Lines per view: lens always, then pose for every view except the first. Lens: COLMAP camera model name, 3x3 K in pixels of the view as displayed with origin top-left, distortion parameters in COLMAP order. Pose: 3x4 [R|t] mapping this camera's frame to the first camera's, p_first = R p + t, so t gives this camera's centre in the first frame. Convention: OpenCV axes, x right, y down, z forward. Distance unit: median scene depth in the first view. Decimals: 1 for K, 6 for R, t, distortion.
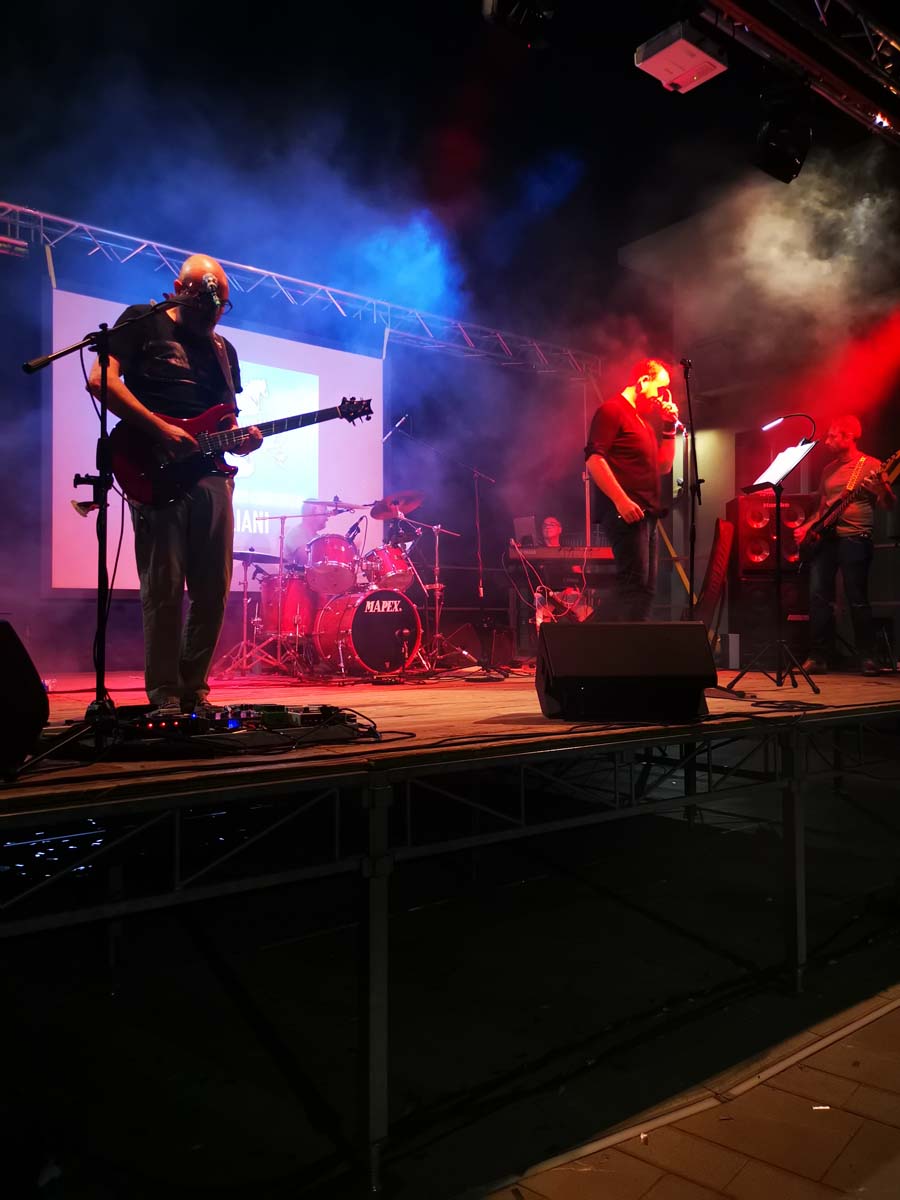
lens RADIAL K [[922.9, 0, 450.0], [0, 922.9, 600.0], [0, 0, 1]] dist [0.036989, -0.009457]
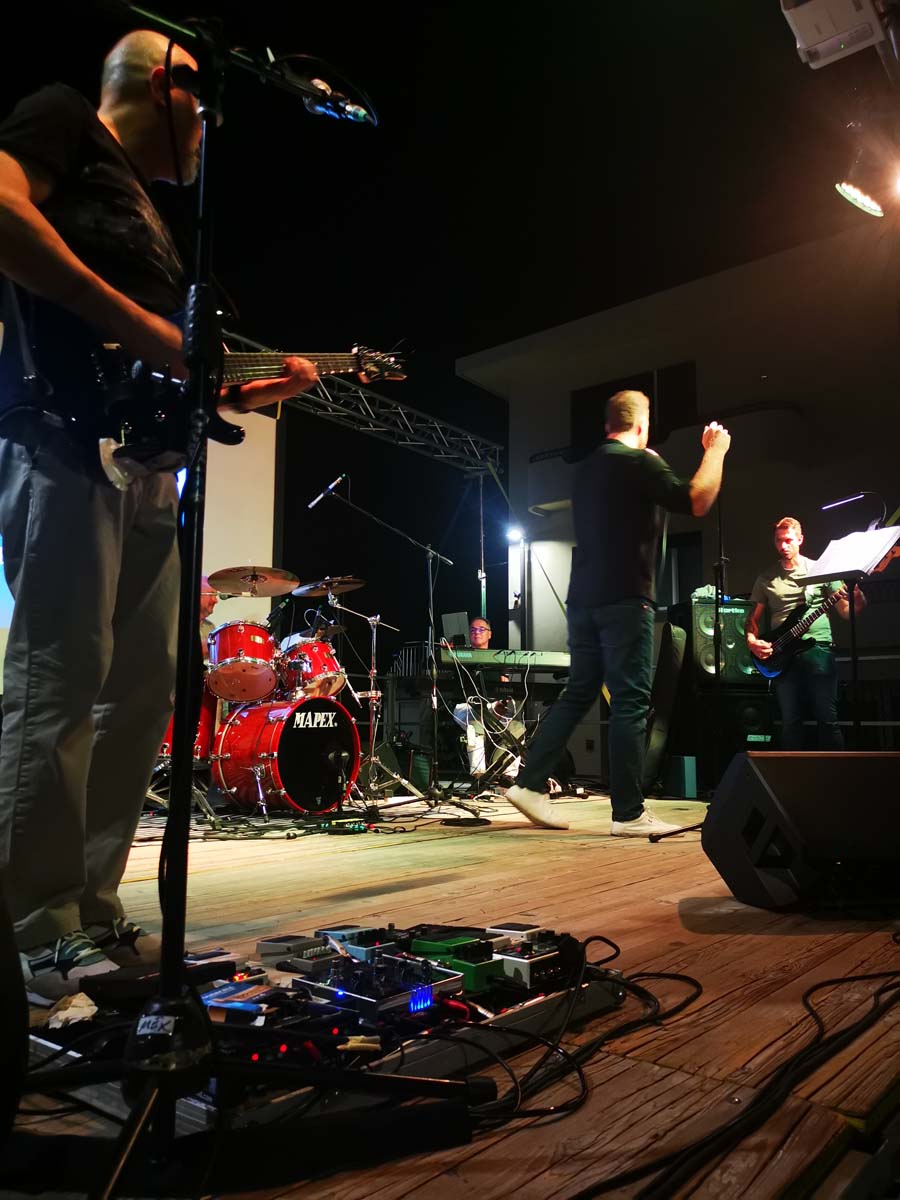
lens RADIAL K [[919.6, 0, 450.0], [0, 919.6, 600.0], [0, 0, 1]] dist [0.047104, -0.035931]
pose [[0.972040, 0.040116, 0.231364, -0.144129], [-0.011653, 0.992326, -0.123102, 0.000995], [-0.234526, 0.116964, 0.965048, 0.248881]]
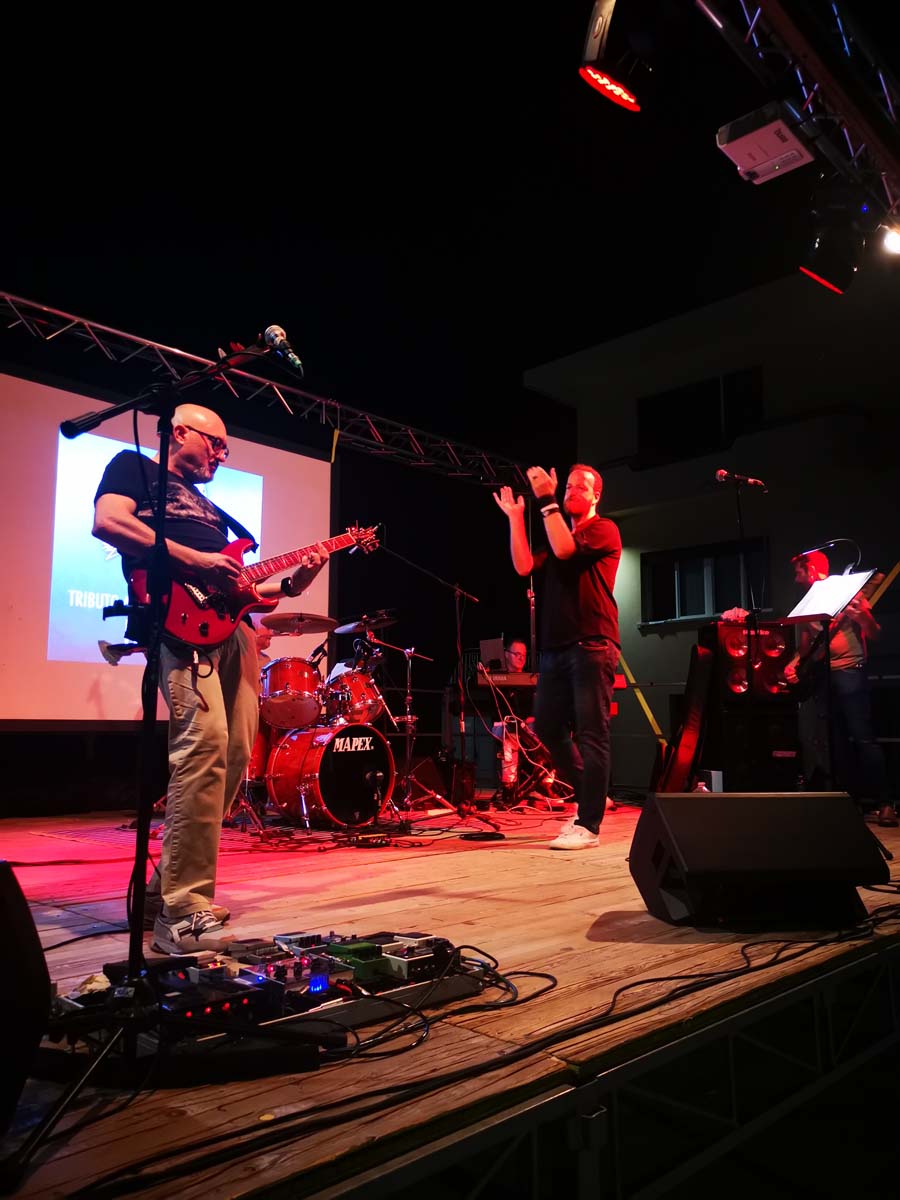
lens RADIAL K [[920.3, 0, 450.0], [0, 920.3, 600.0], [0, 0, 1]] dist [0.032566, -0.005923]
pose [[0.990218, 0.025856, 0.137113, -0.105220], [-0.009535, 0.992923, -0.118380, -0.025570], [-0.139203, 0.115915, 0.983456, 0.141794]]
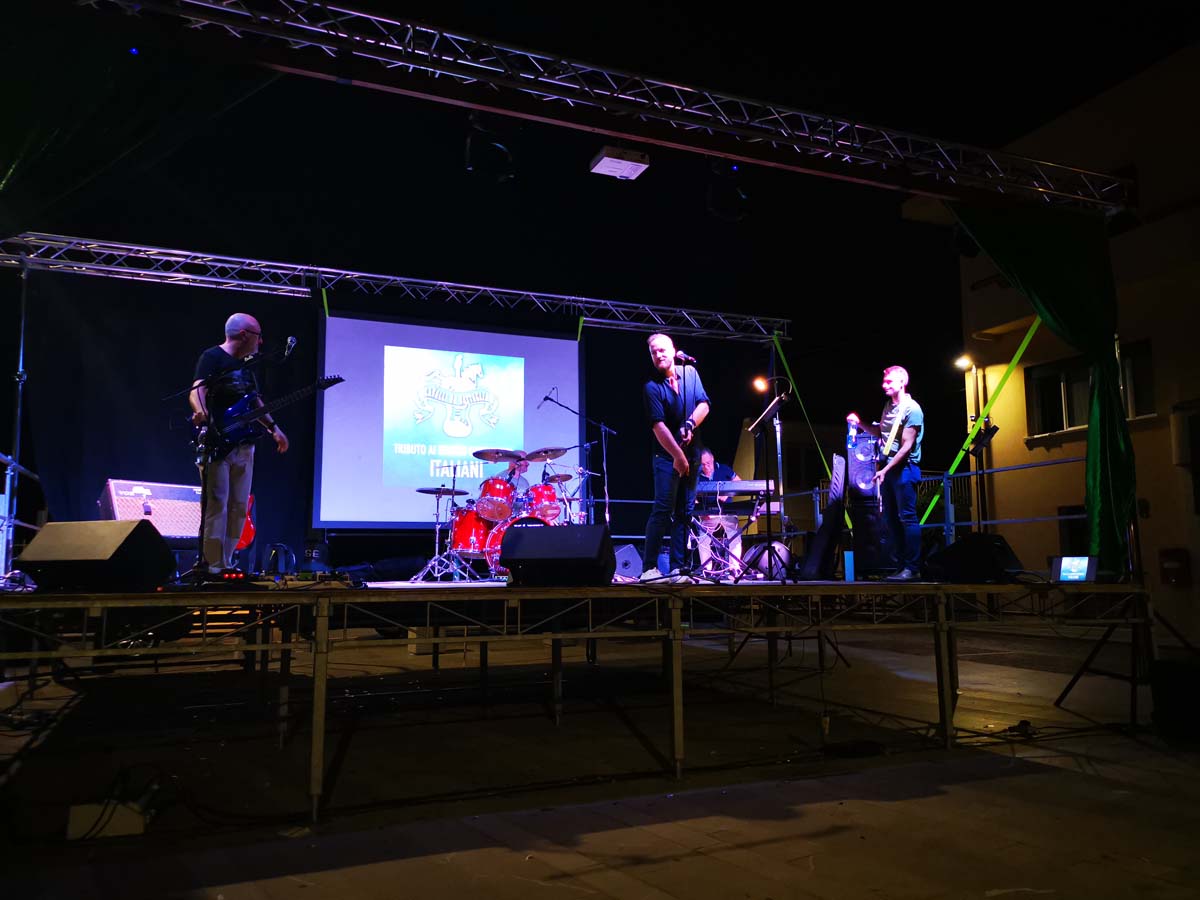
lens RADIAL K [[927.9, 0, 613.6], [0, 927.9, 451.2], [0, 0, 1]] dist [0.039990, -0.006162]
pose [[0.966055, -0.039341, -0.255323, 0.404068], [0.012979, 0.994479, -0.104126, 0.037278], [0.258010, 0.097277, 0.961232, -0.290458]]
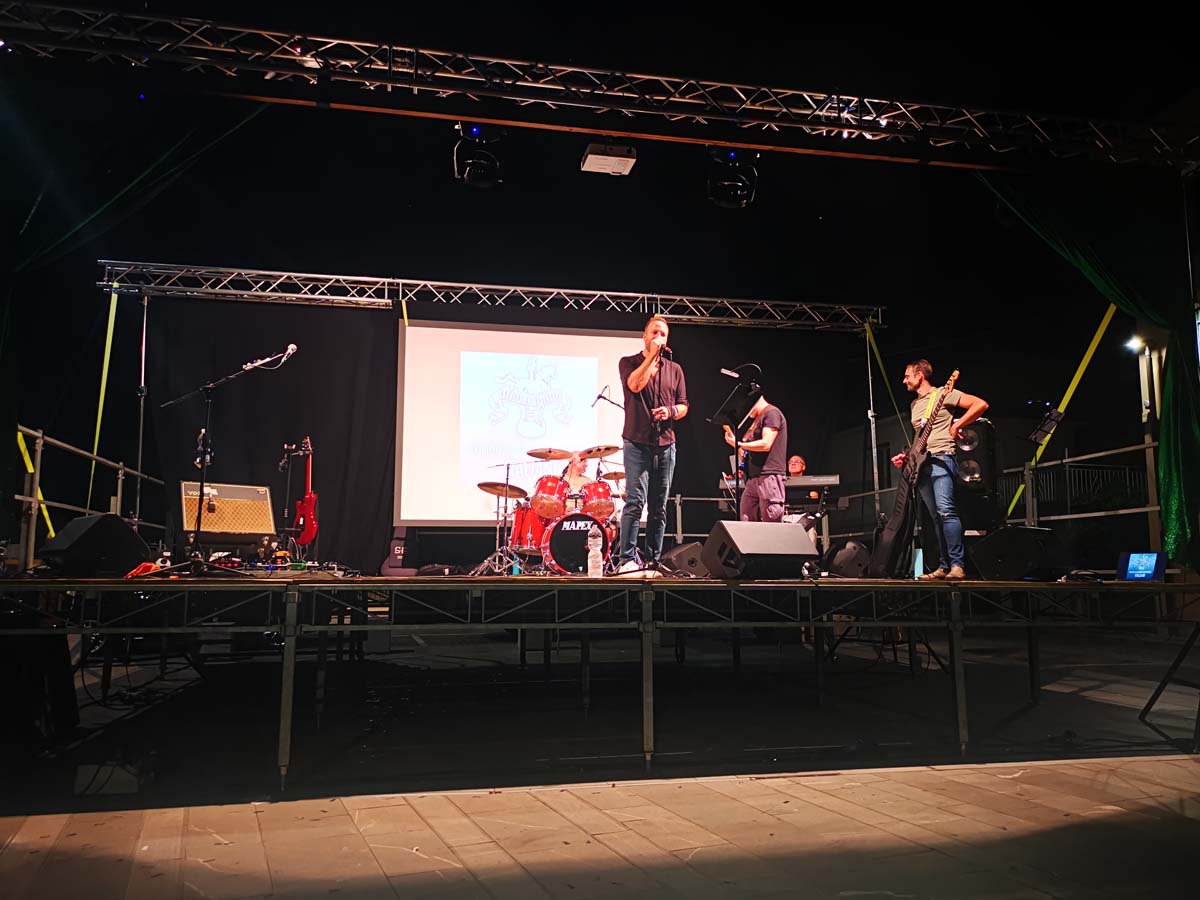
lens RADIAL K [[938.9, 0, 615.1], [0, 938.9, 451.7], [0, 0, 1]] dist [0.033877, -0.001940]
pose [[0.894232, -0.058371, -0.443782, 0.609158], [0.010826, 0.993991, -0.108927, 0.050737], [0.447473, 0.092602, 0.889490, -0.230239]]
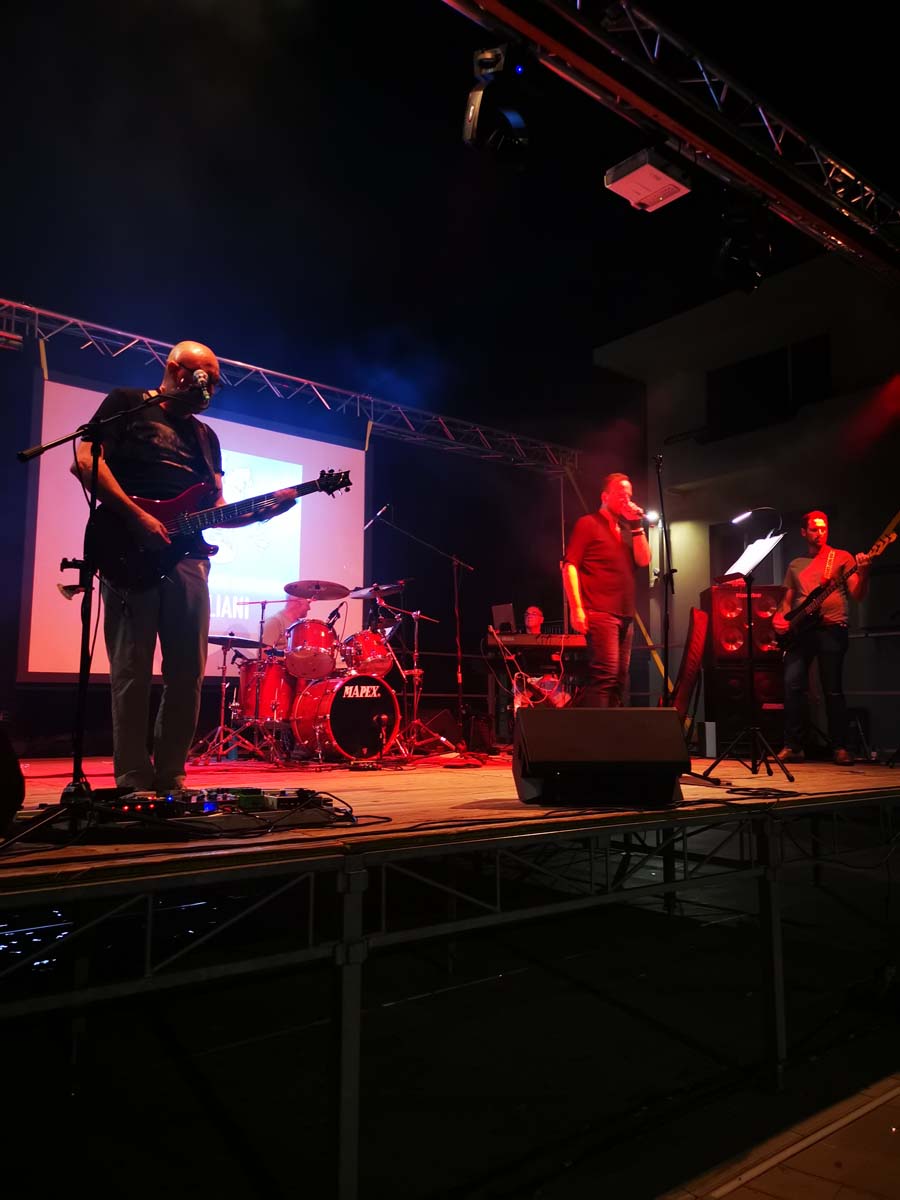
lens RADIAL K [[922.8, 0, 450.0], [0, 922.8, 600.0], [0, 0, 1]] dist [0.039045, -0.006455]
pose [[0.999731, 0.008740, 0.021492, 0.001069], [-0.006676, 0.995520, -0.094317, 0.001711], [-0.022220, 0.094148, 0.995310, -0.010566]]
